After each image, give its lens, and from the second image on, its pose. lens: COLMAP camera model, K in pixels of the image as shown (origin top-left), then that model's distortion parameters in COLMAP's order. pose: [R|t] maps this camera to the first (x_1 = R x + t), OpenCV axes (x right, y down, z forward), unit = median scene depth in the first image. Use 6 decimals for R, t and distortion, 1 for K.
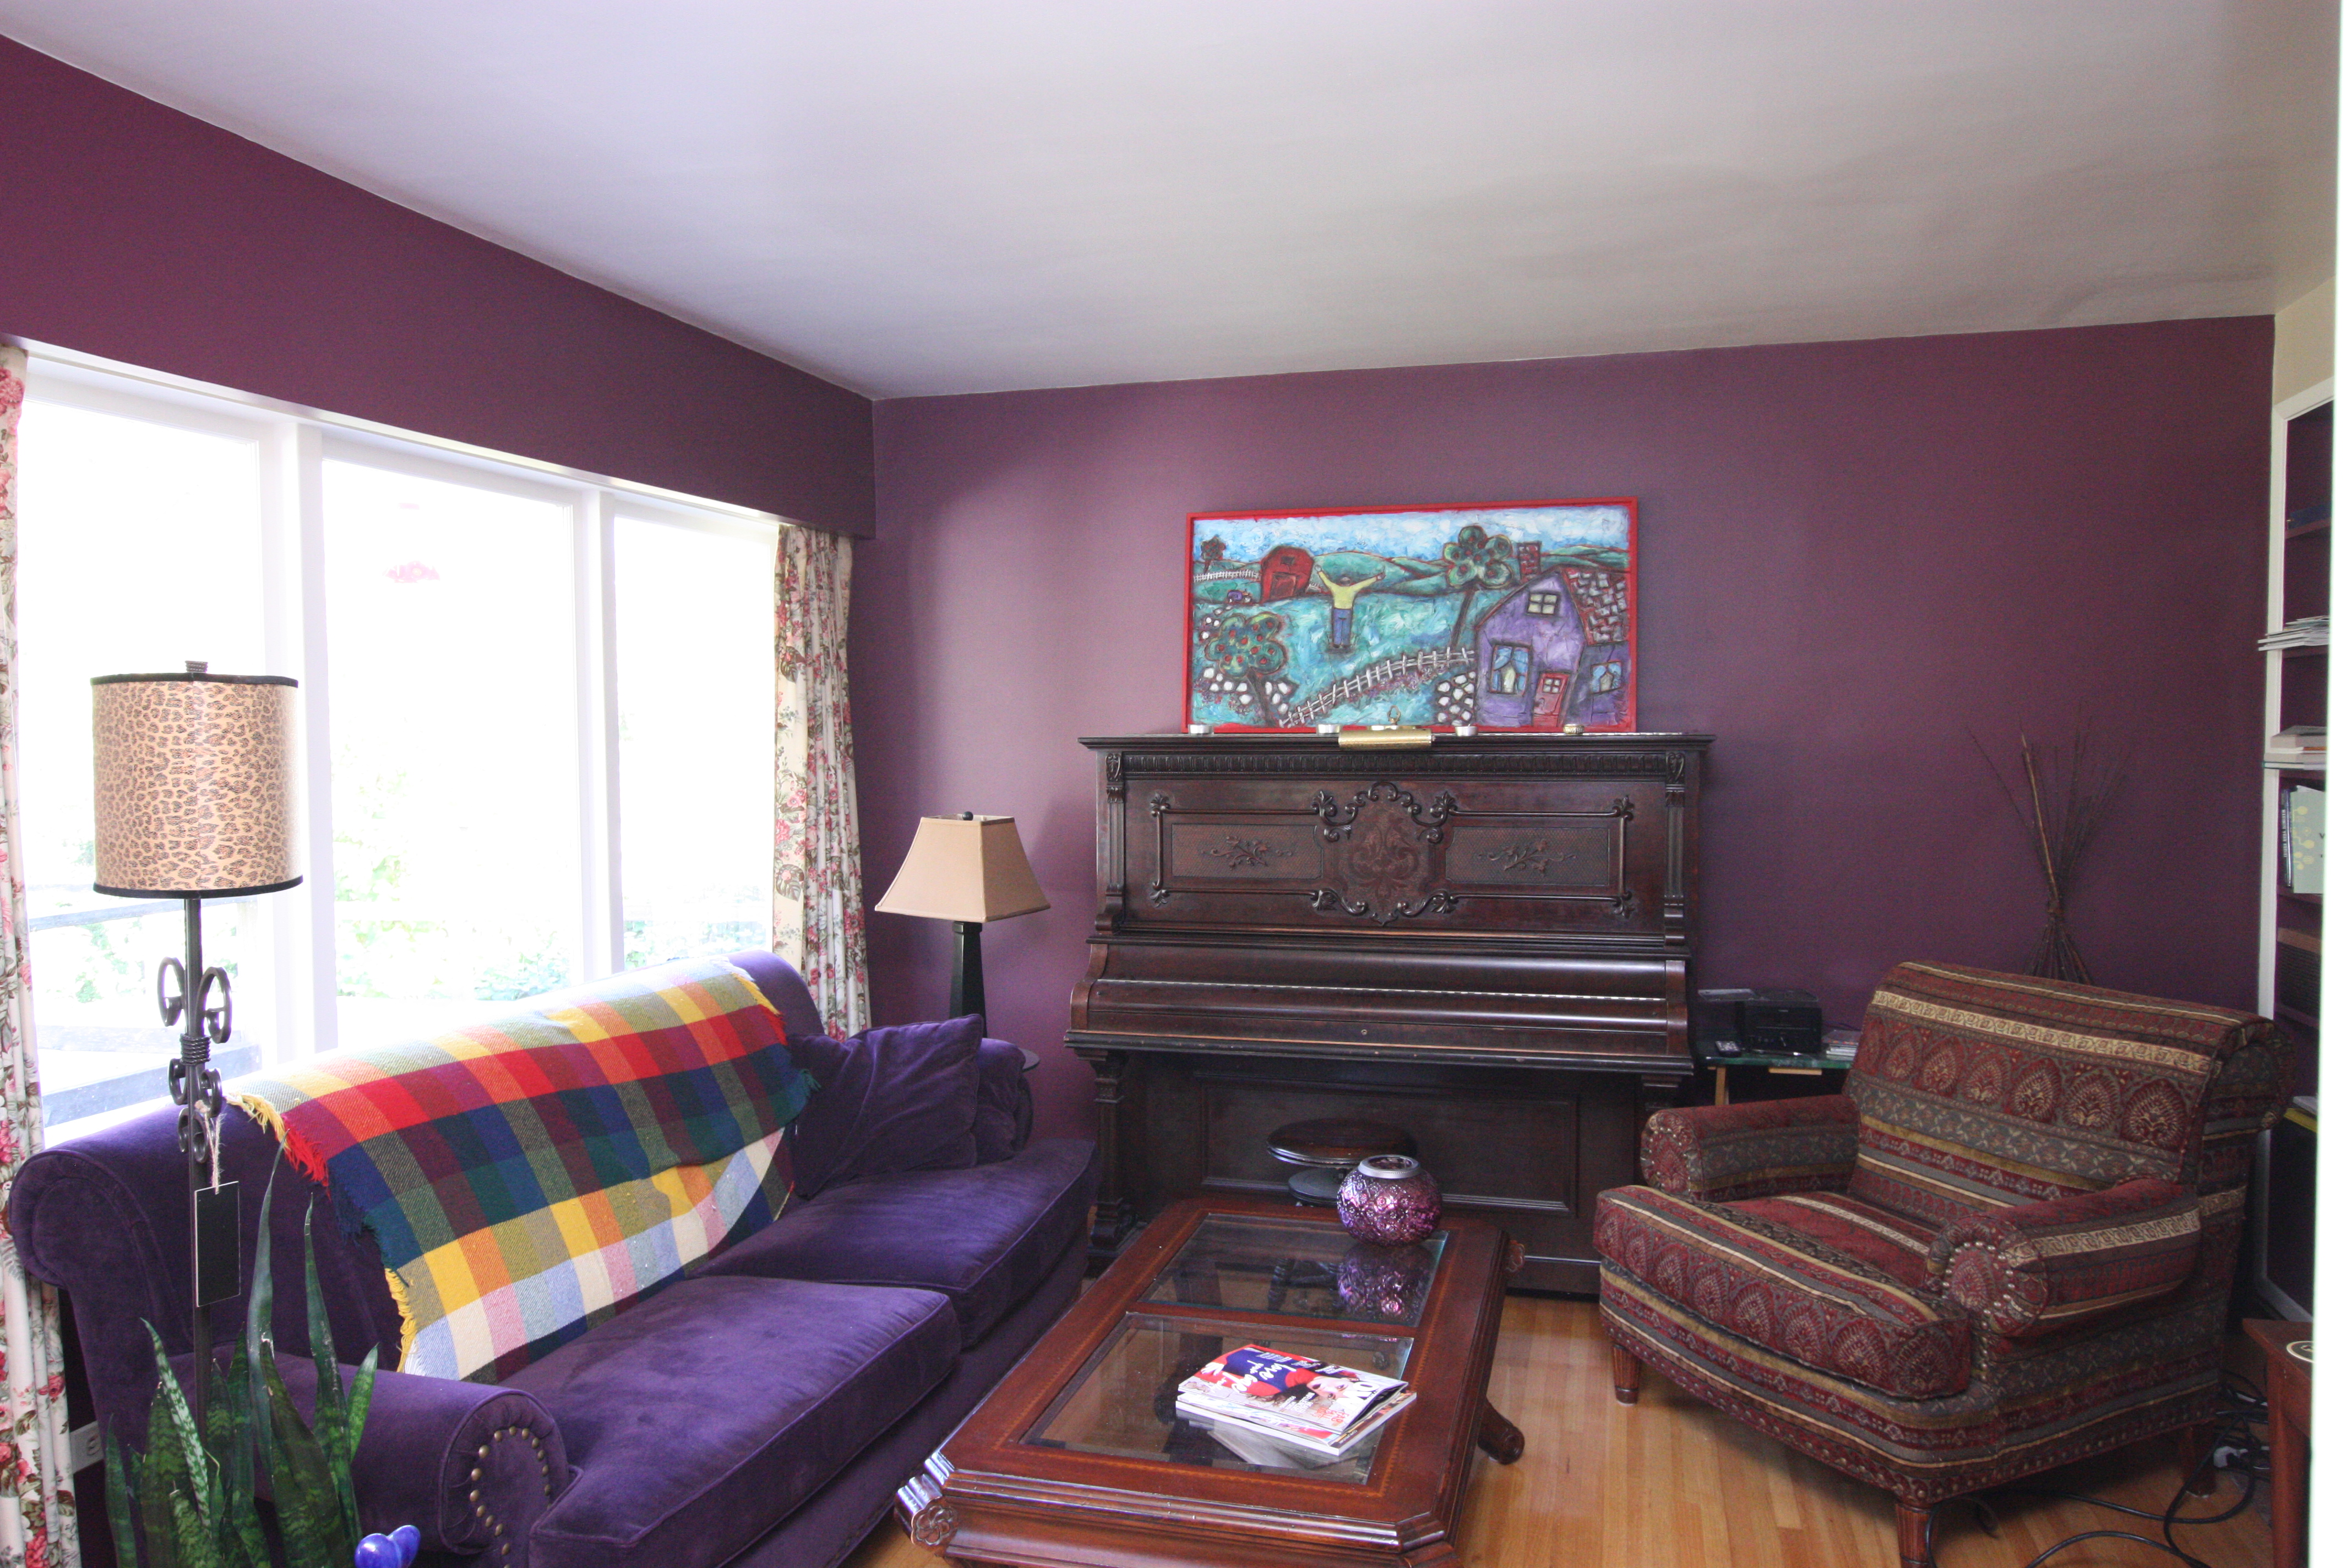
lens RADIAL K [[1646.7, 0, 1172.4], [0, 1646.7, 783.6], [0, 0, 1]] dist [-0.001327, 0.011827]
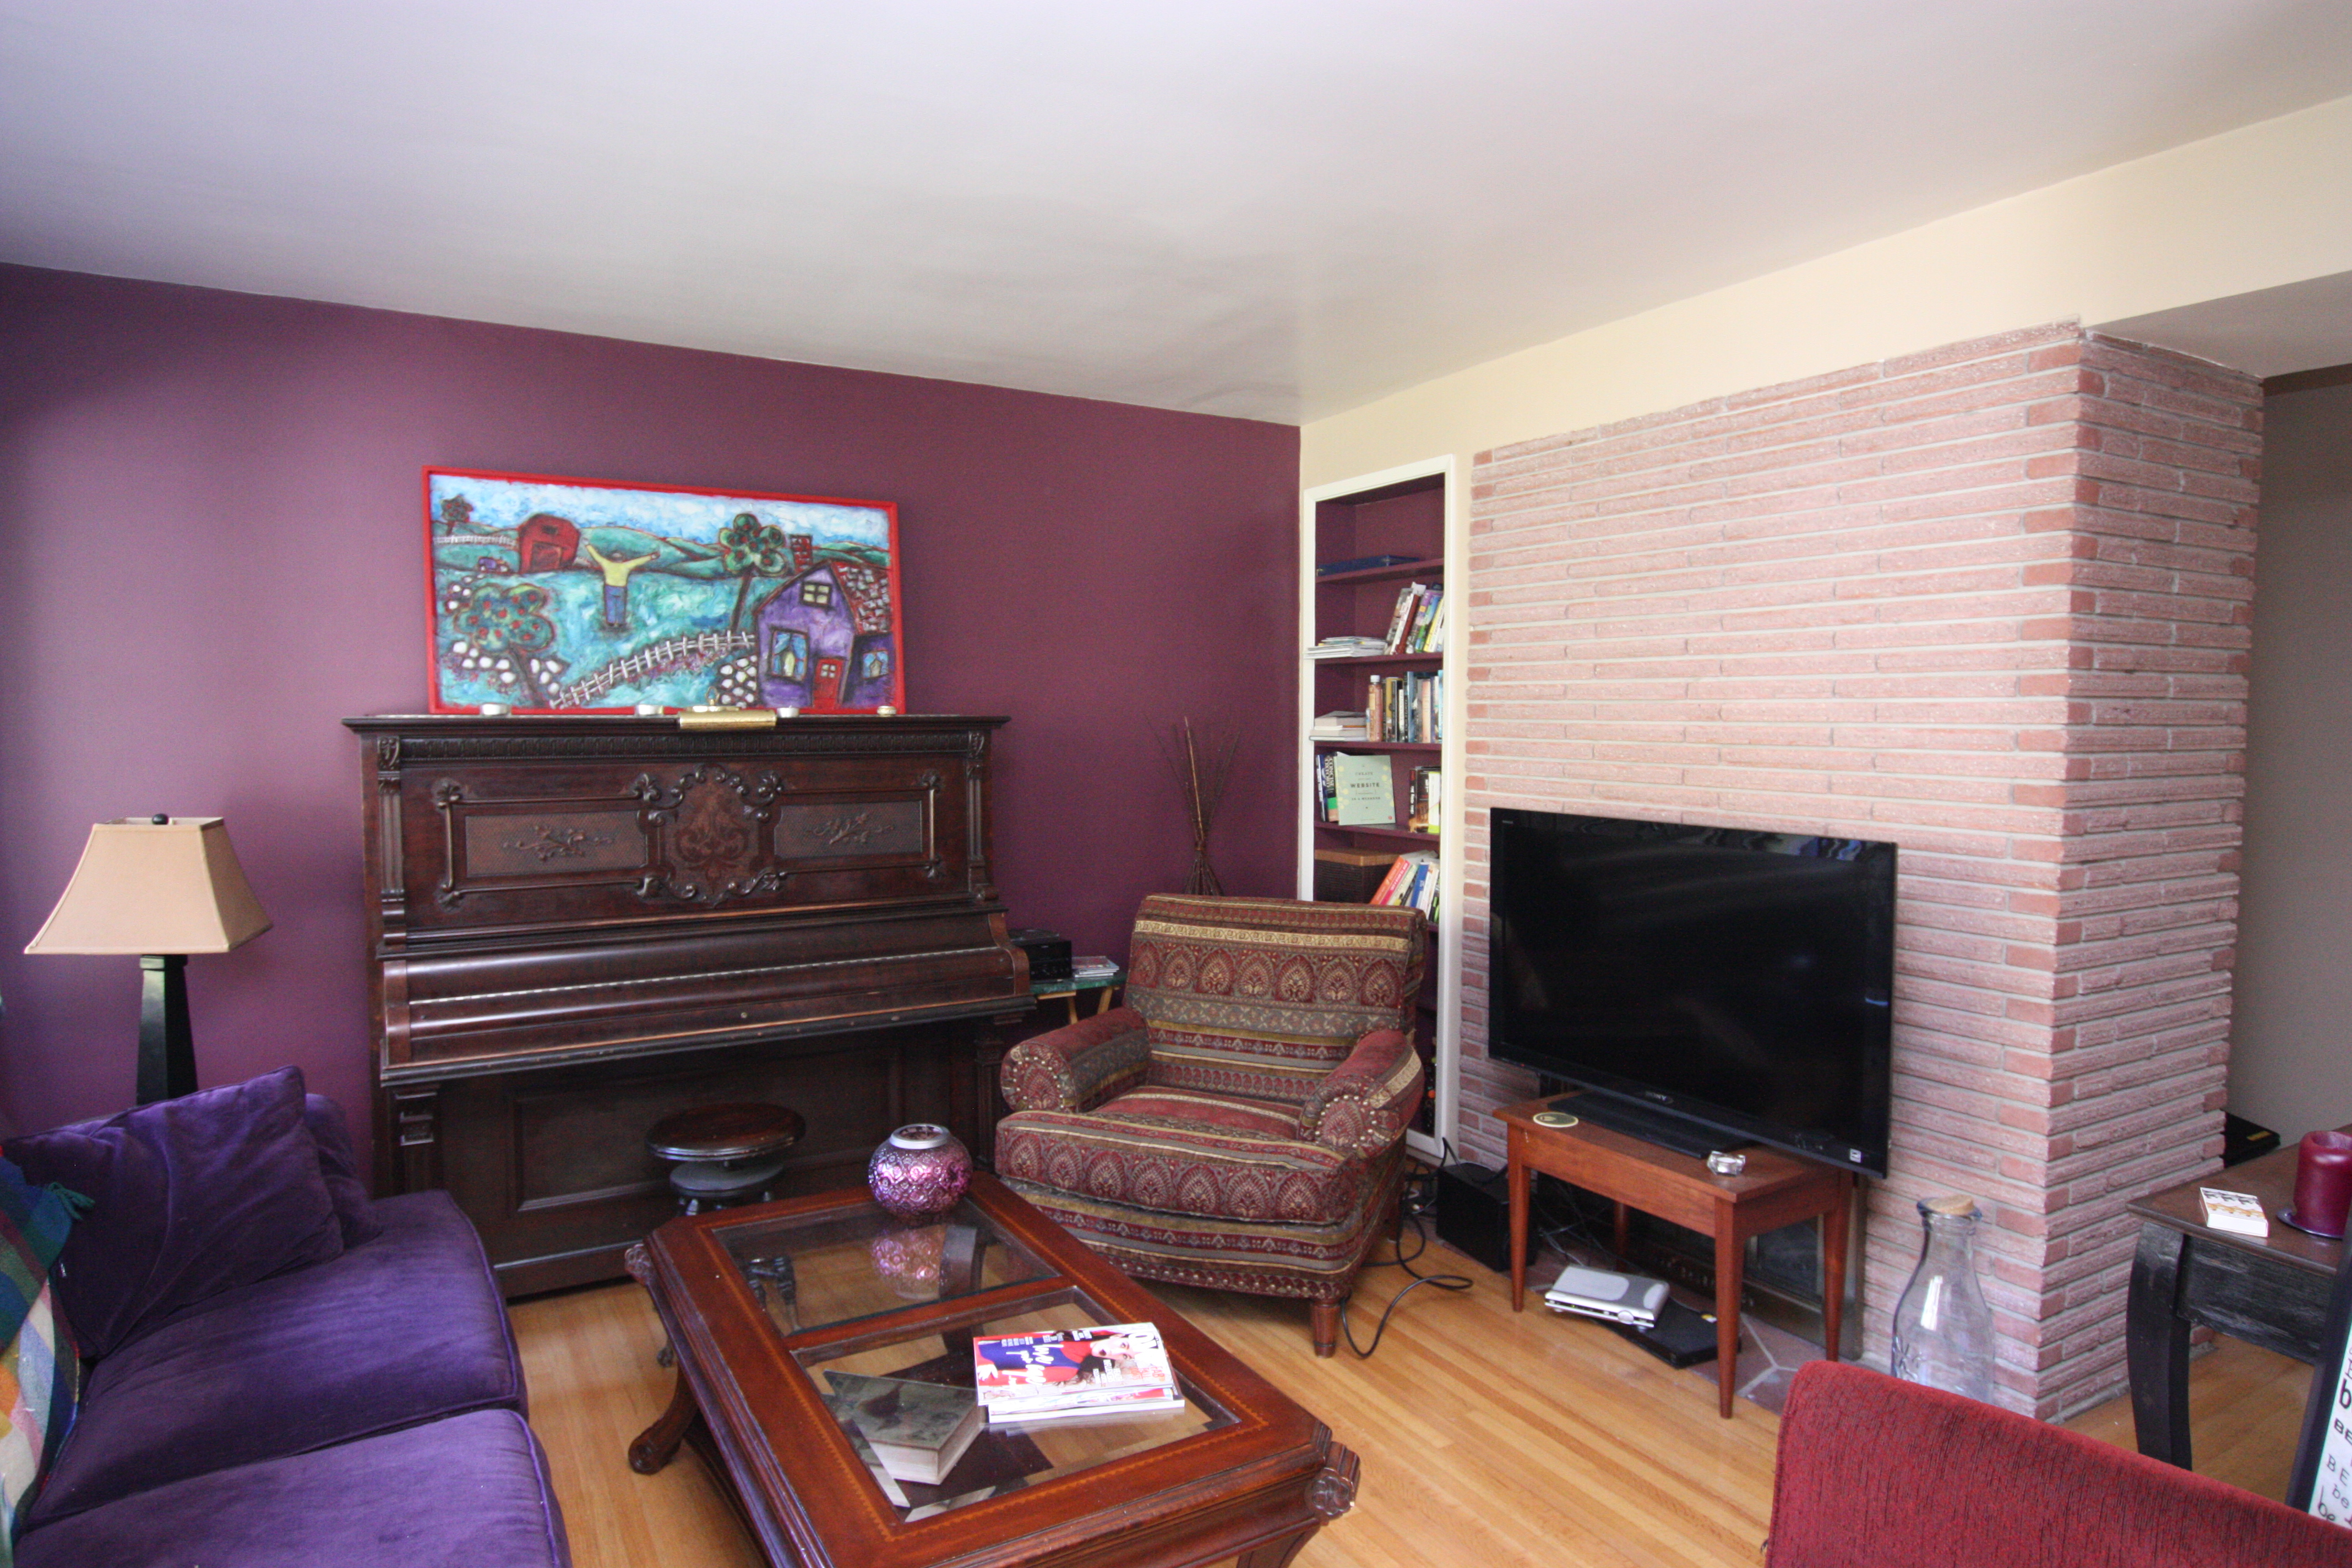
lens RADIAL K [[1400.8, 0, 1180.0], [0, 1400.8, 785.2], [0, 0, 1]] dist [-0.013293, 0.006010]
pose [[0.697641, -0.032603, 0.715705, -0.279333], [0.020777, 0.999465, 0.025277, -0.003373], [-0.716146, -0.002764, 0.697945, 0.208043]]
